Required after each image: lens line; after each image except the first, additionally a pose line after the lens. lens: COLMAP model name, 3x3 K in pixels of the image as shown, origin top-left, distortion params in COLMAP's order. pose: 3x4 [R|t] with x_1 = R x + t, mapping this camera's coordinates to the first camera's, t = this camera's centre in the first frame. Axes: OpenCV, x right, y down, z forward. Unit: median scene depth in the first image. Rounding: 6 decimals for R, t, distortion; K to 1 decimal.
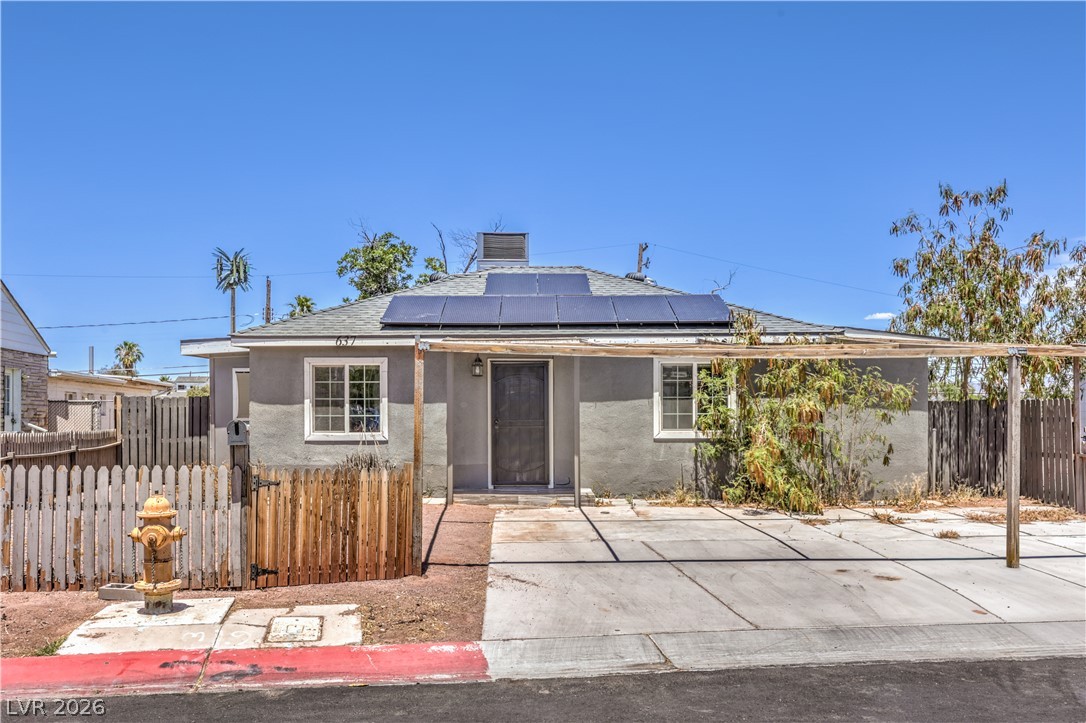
lens RADIAL K [[955.3, 0, 541.9], [0, 955.3, 367.4], [0, 0, 1]] dist [0.000100, -0.001354]
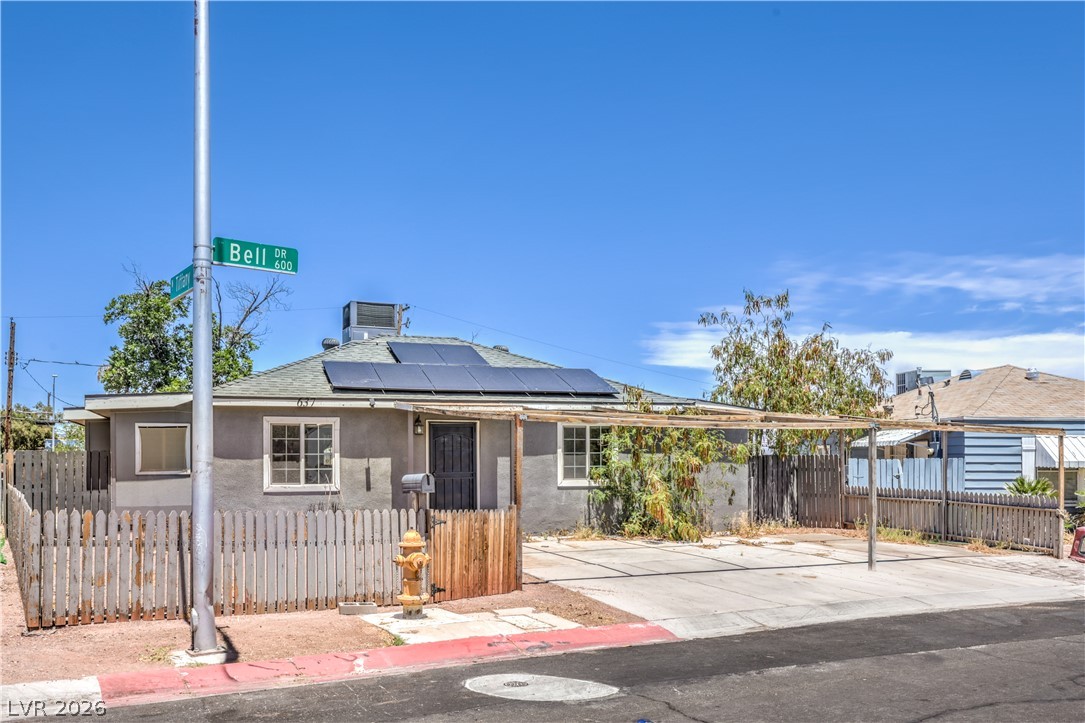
lens RADIAL K [[963.2, 0, 553.5], [0, 963.2, 434.0], [0, 0, 1]] dist [0.021250, 0.001029]
pose [[0.932086, 0.008800, 0.362129, -0.338917], [-0.014921, 0.999789, 0.014108, -0.010713], [-0.361928, -0.018554, 0.932021, -0.153198]]
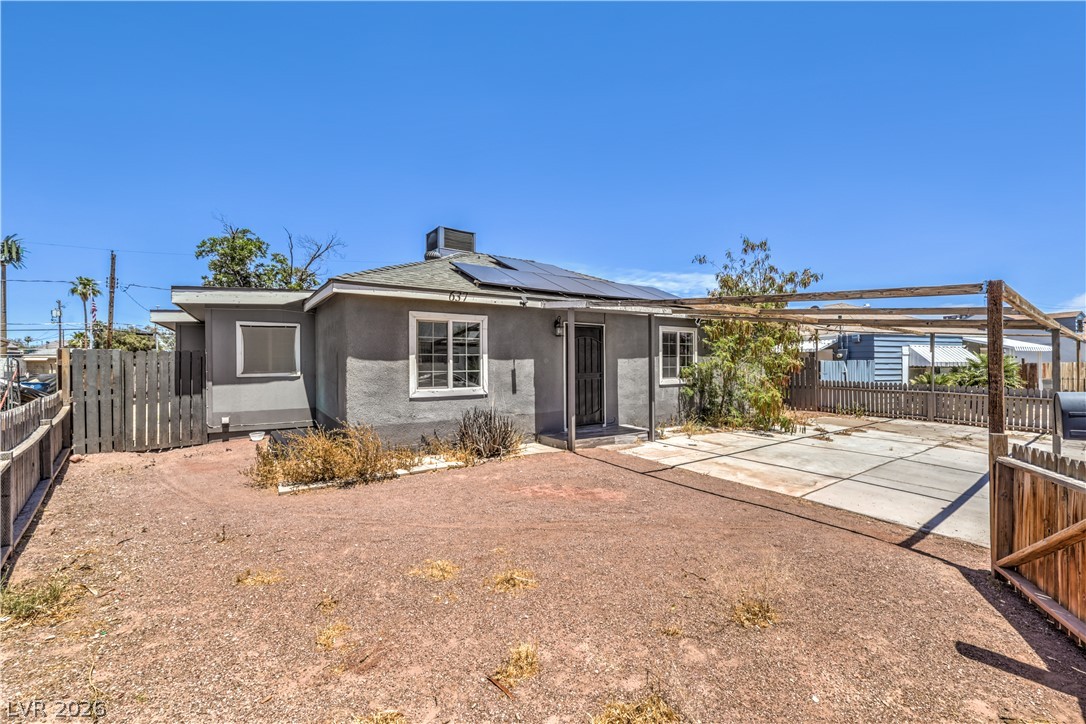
lens RADIAL K [[457.9, 0, 560.8], [0, 457.9, 356.3], [0, 0, 1]] dist [0.003355, 0.000371]
pose [[0.820842, 0.005778, 0.571126, -0.384650], [-0.023311, 0.999455, 0.023391, 0.020600], [-0.570679, -0.032514, 0.820529, 0.537276]]
